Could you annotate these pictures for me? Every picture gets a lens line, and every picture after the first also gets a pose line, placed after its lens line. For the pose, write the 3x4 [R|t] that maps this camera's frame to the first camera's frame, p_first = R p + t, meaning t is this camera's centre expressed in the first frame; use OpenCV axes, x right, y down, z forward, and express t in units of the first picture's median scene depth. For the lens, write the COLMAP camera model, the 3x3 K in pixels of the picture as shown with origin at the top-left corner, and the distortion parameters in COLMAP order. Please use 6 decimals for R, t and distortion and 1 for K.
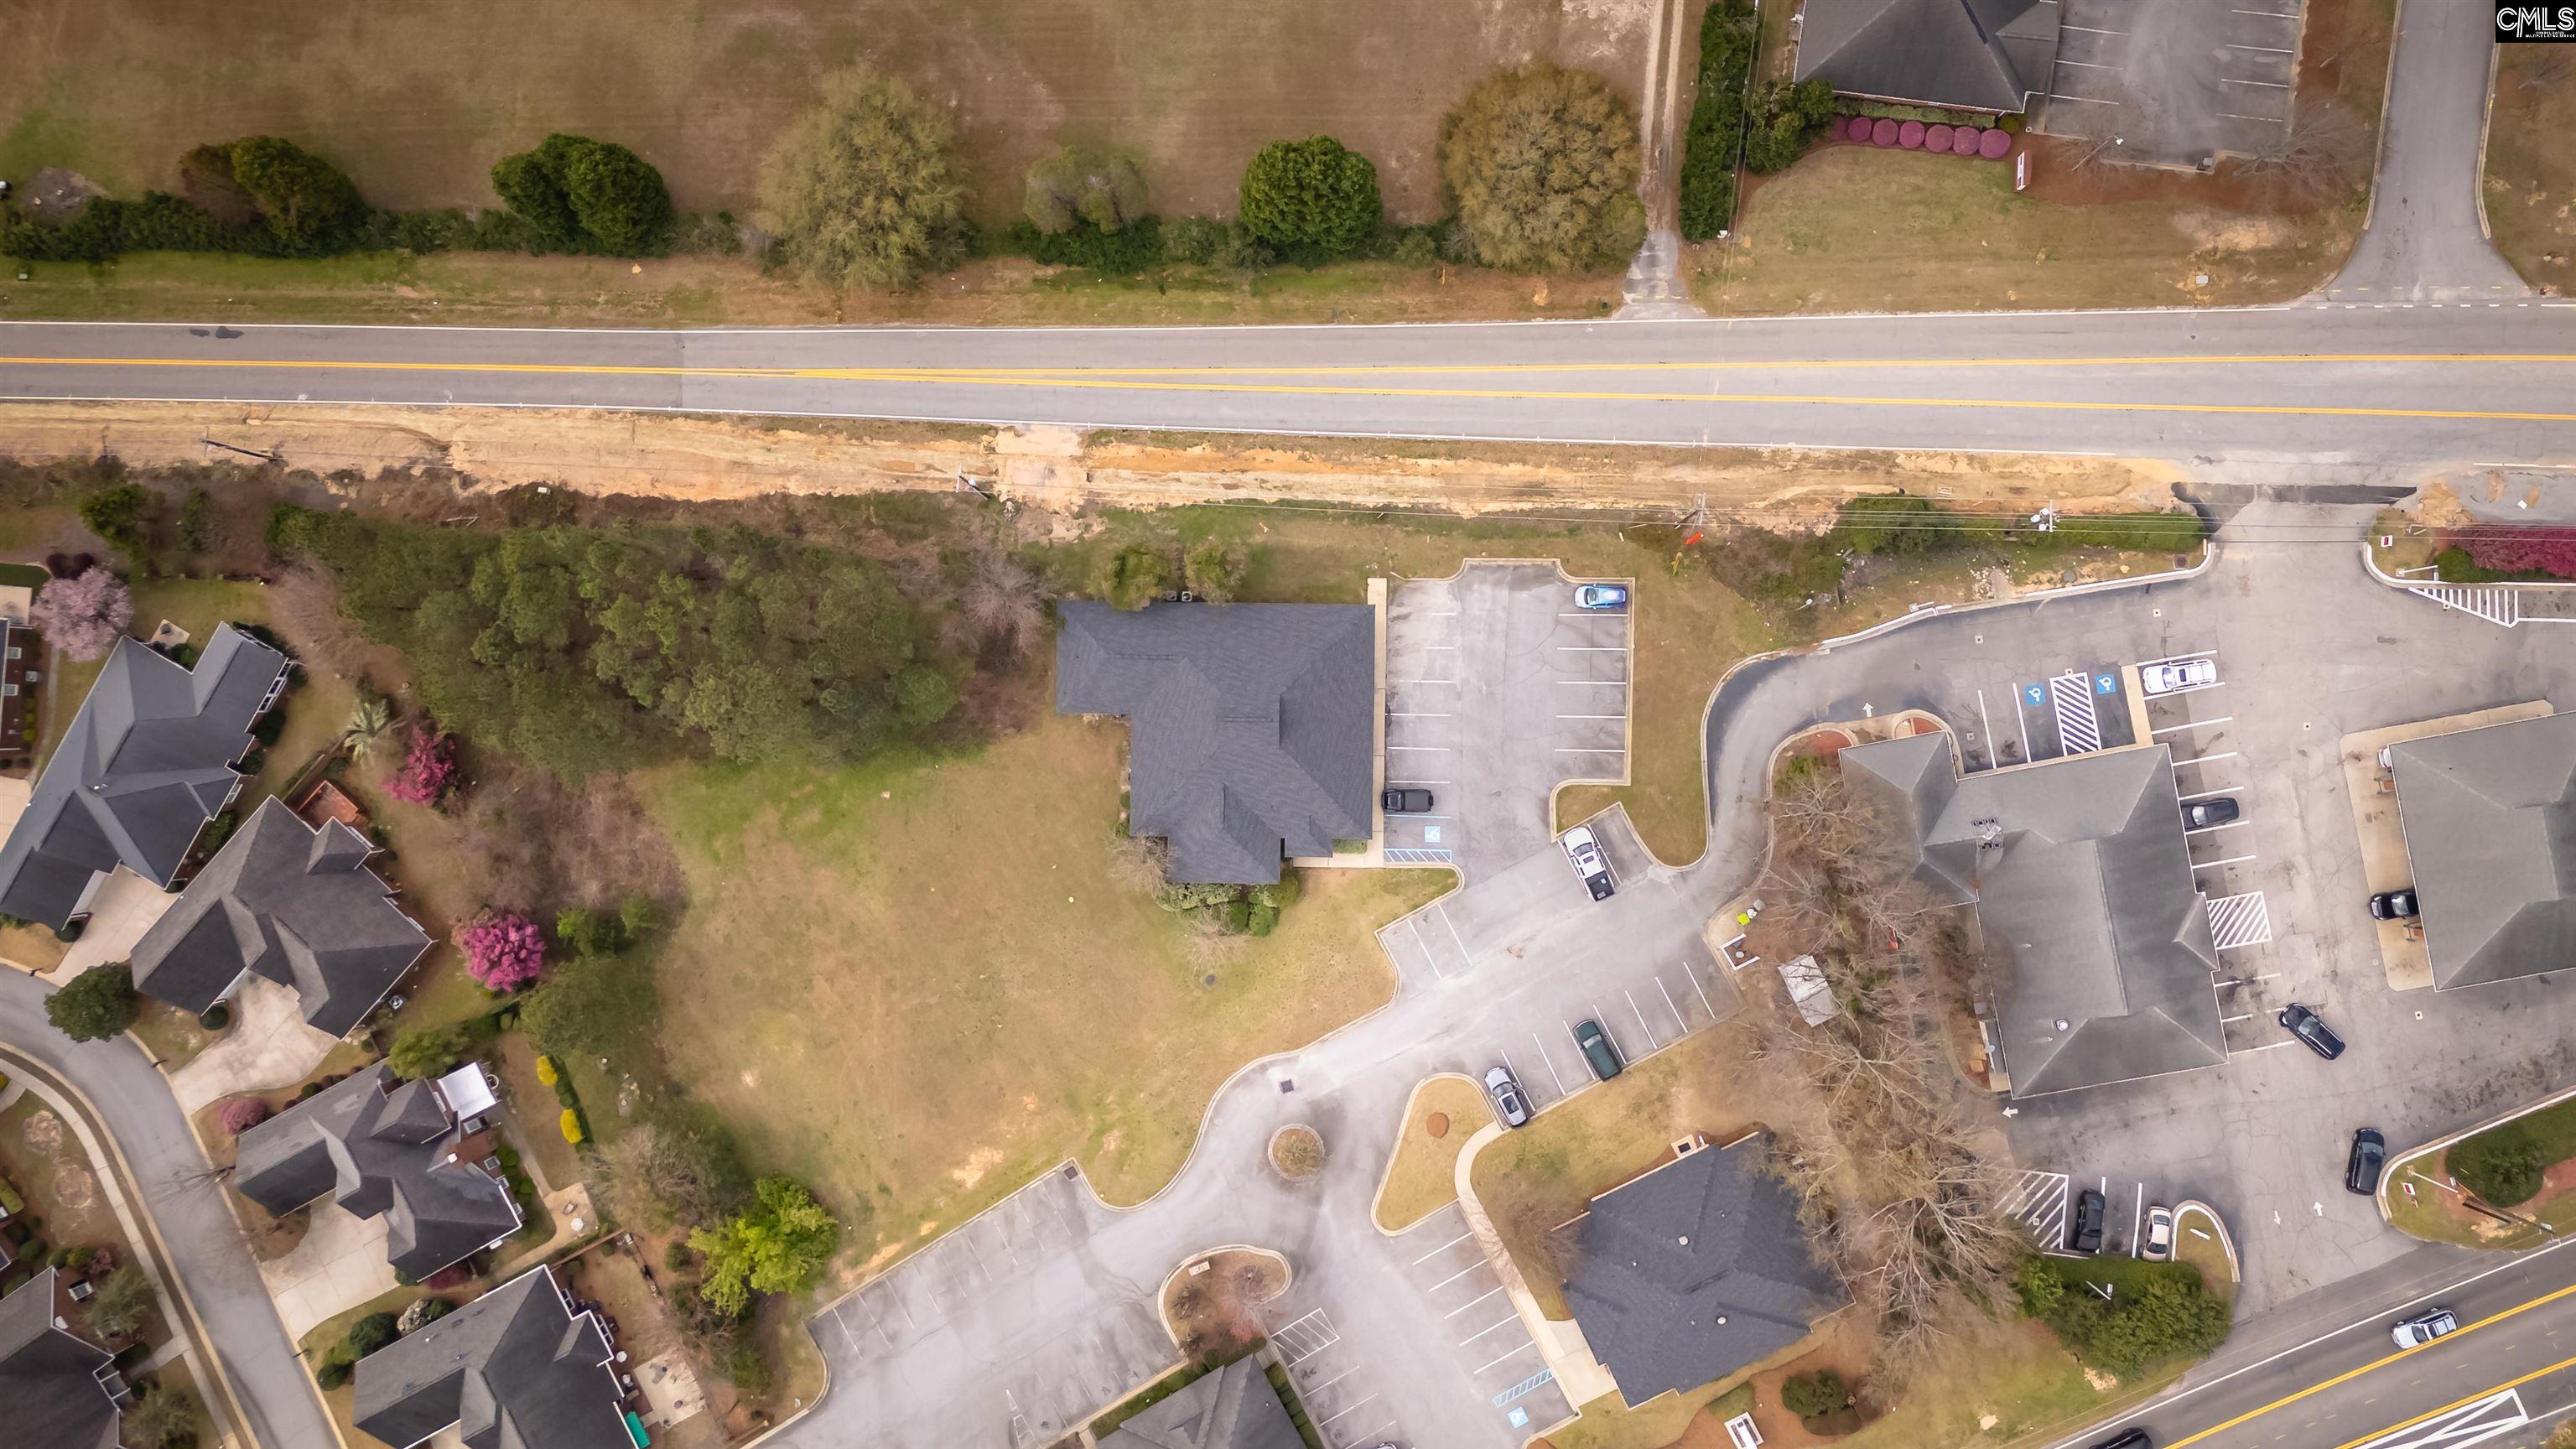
lens RADIAL K [[1879.2, 0, 1294.8], [0, 1879.2, 739.6], [0, 0, 1]] dist [0.113326, -0.151273]
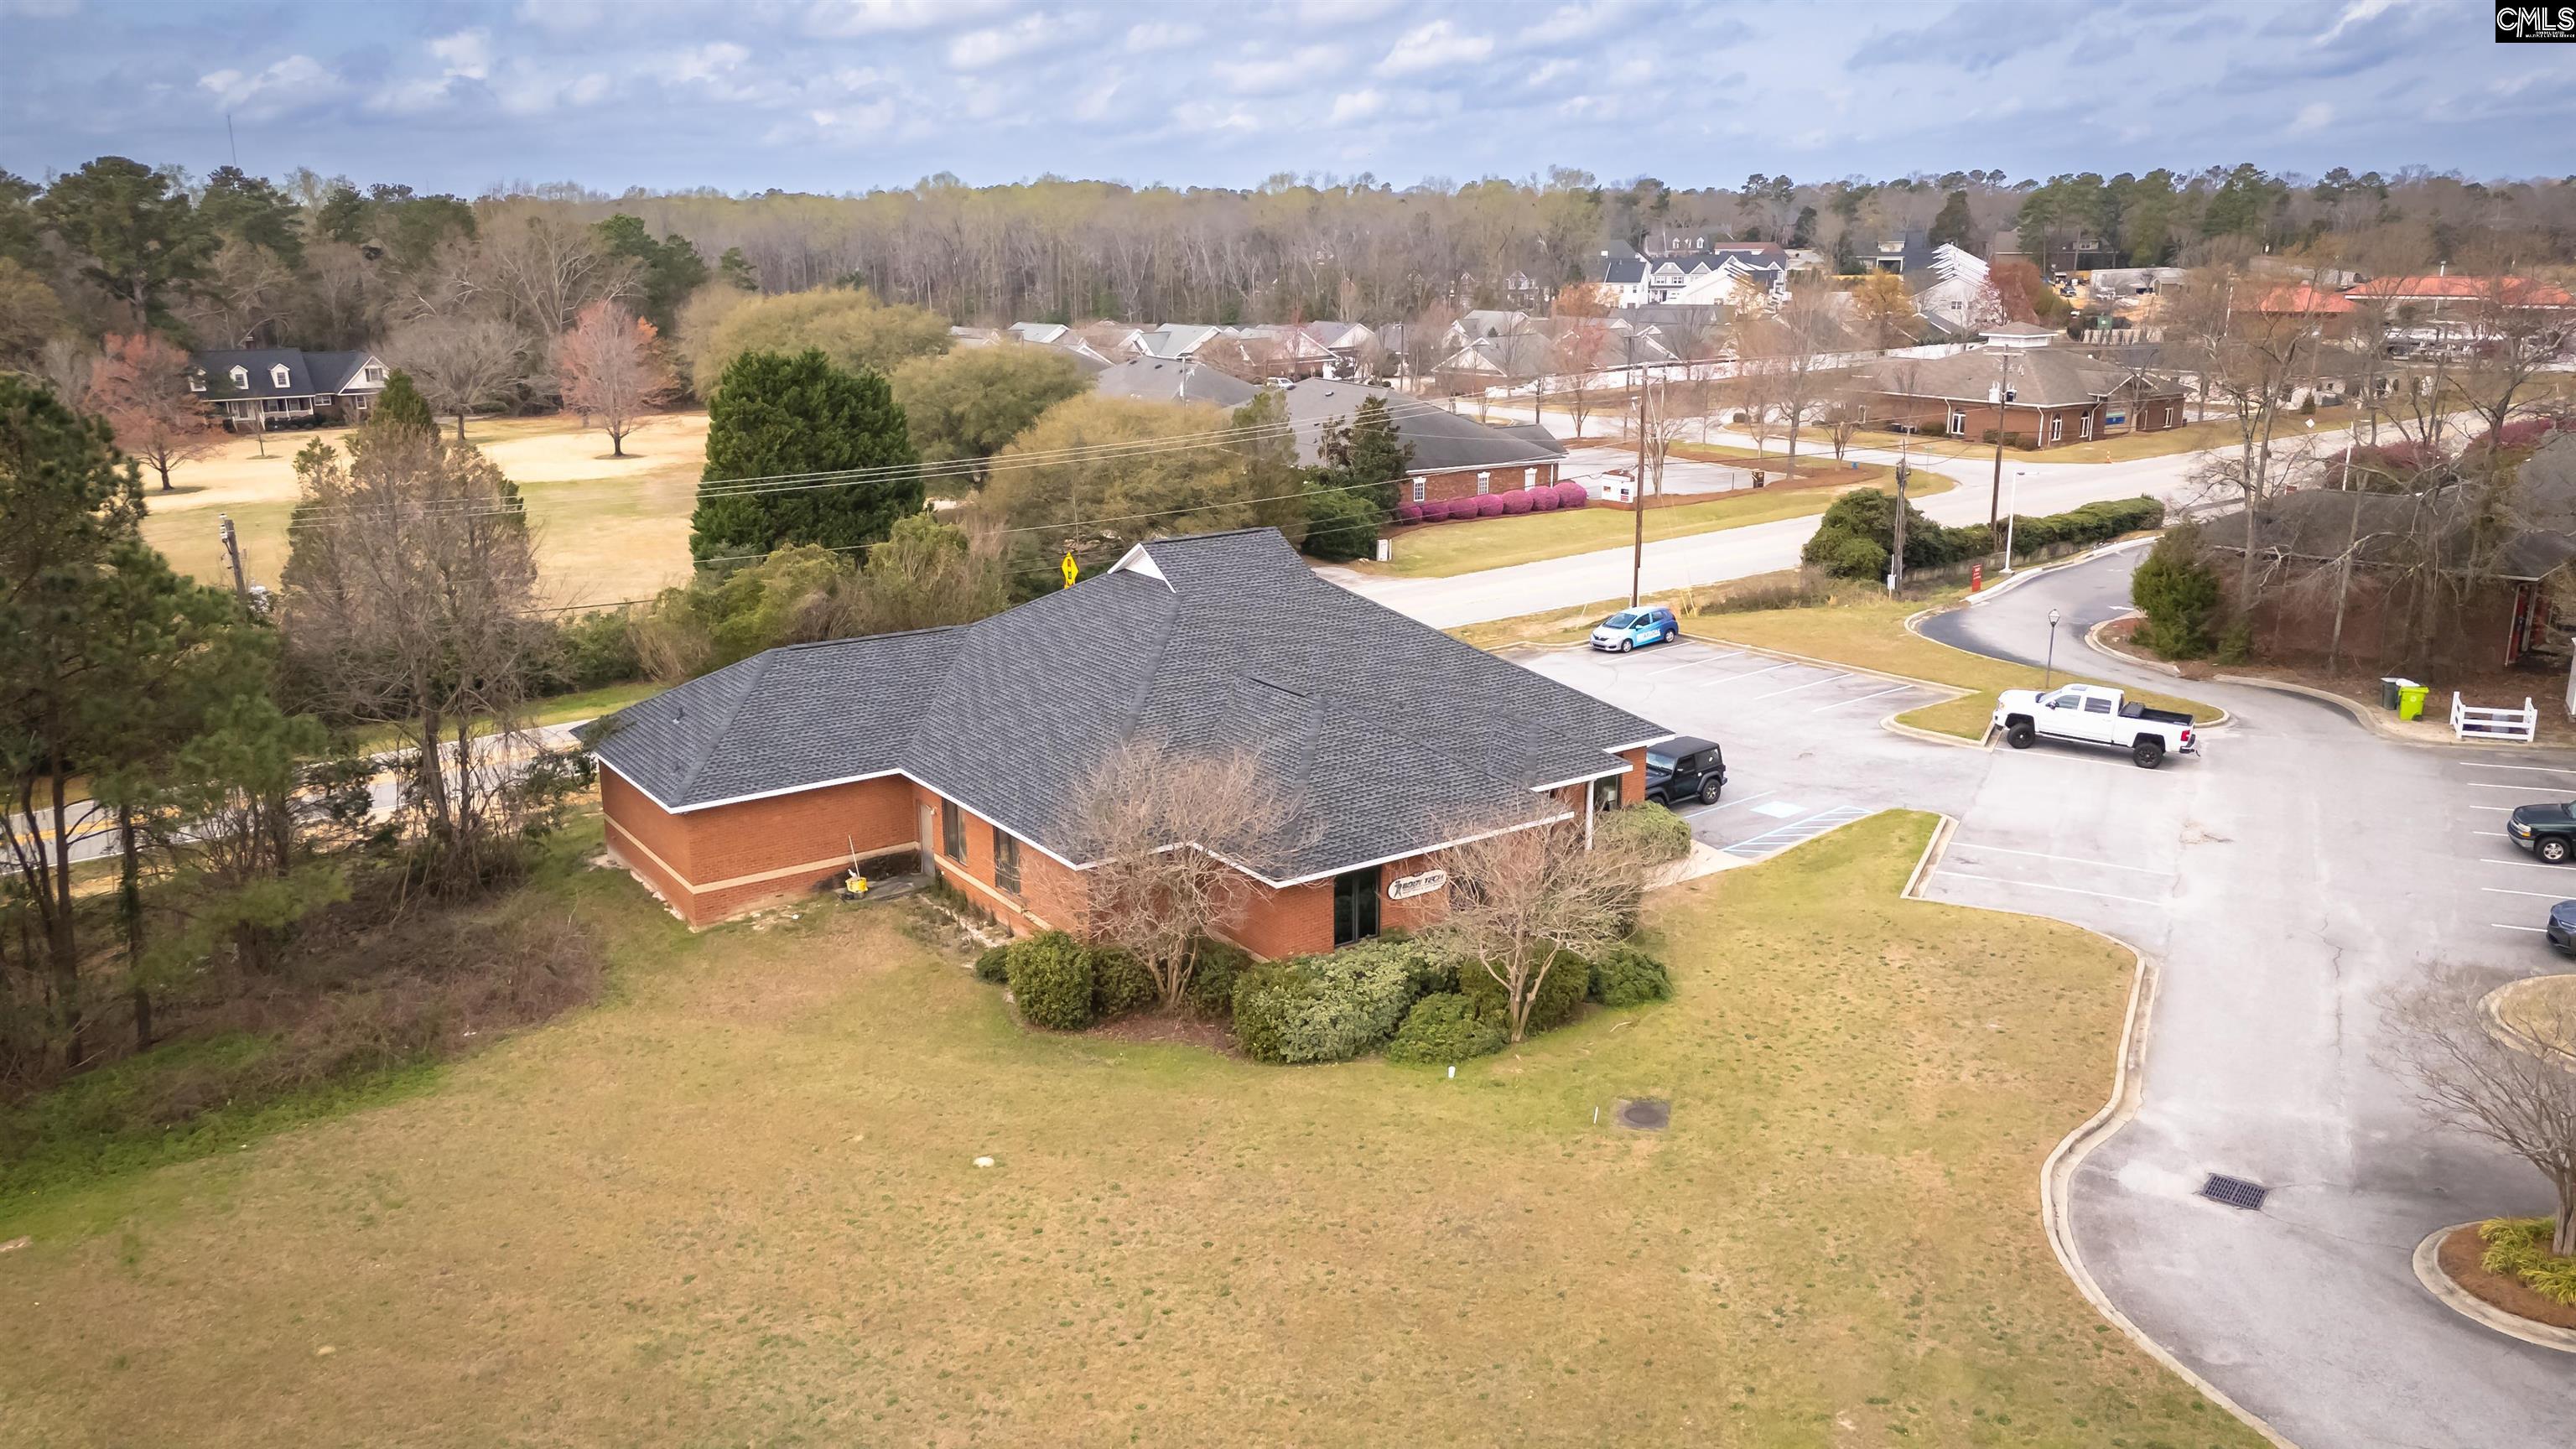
lens RADIAL K [[1879.2, 0, 1294.8], [0, 1879.2, 739.6], [0, 0, 1]] dist [0.113326, -0.151273]
pose [[0.809758, -0.122373, 0.573861, -0.219003], [0.585943, 0.220346, -0.779820, 0.284220], [-0.031020, 0.967715, 0.250131, 0.893122]]
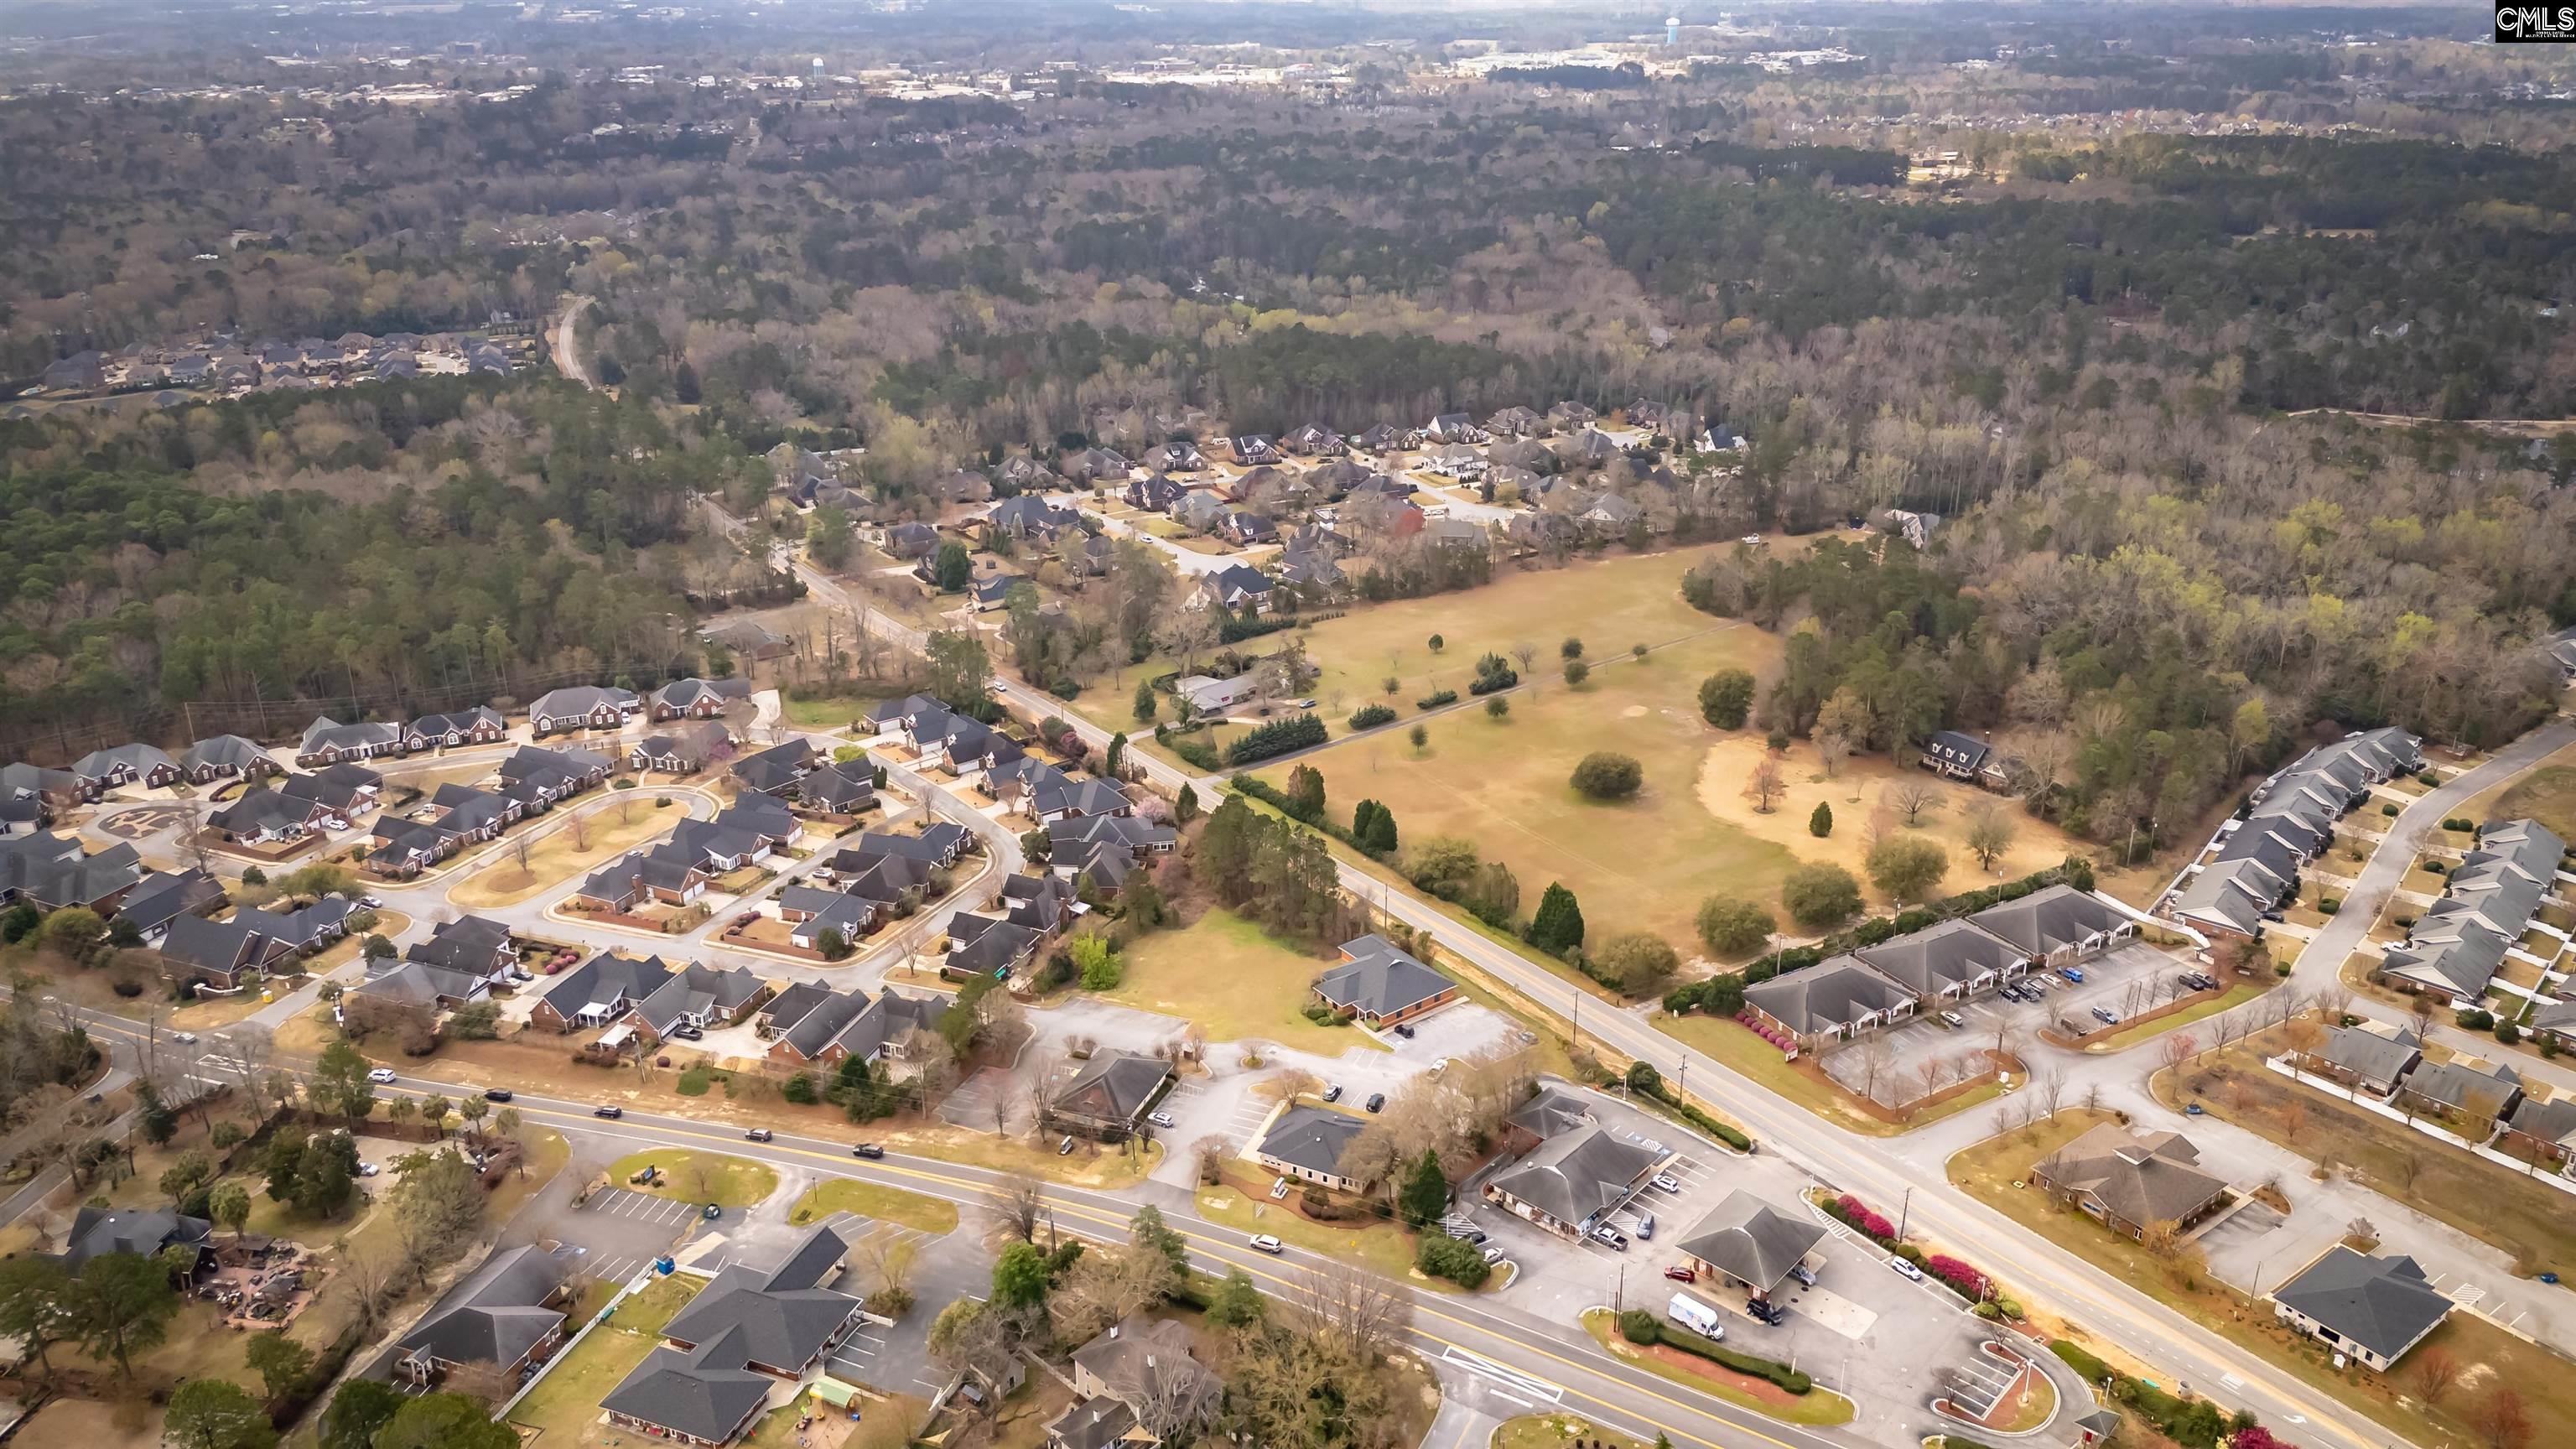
lens RADIAL K [[1879.2, 0, 1294.8], [0, 1879.2, 739.6], [0, 0, 1]] dist [0.113326, -0.151273]
pose [[0.612785, 0.336072, -0.715227, 1.488016], [-0.790198, 0.250274, -0.559419, 1.322446], [-0.009003, 0.907975, 0.418927, -0.276300]]
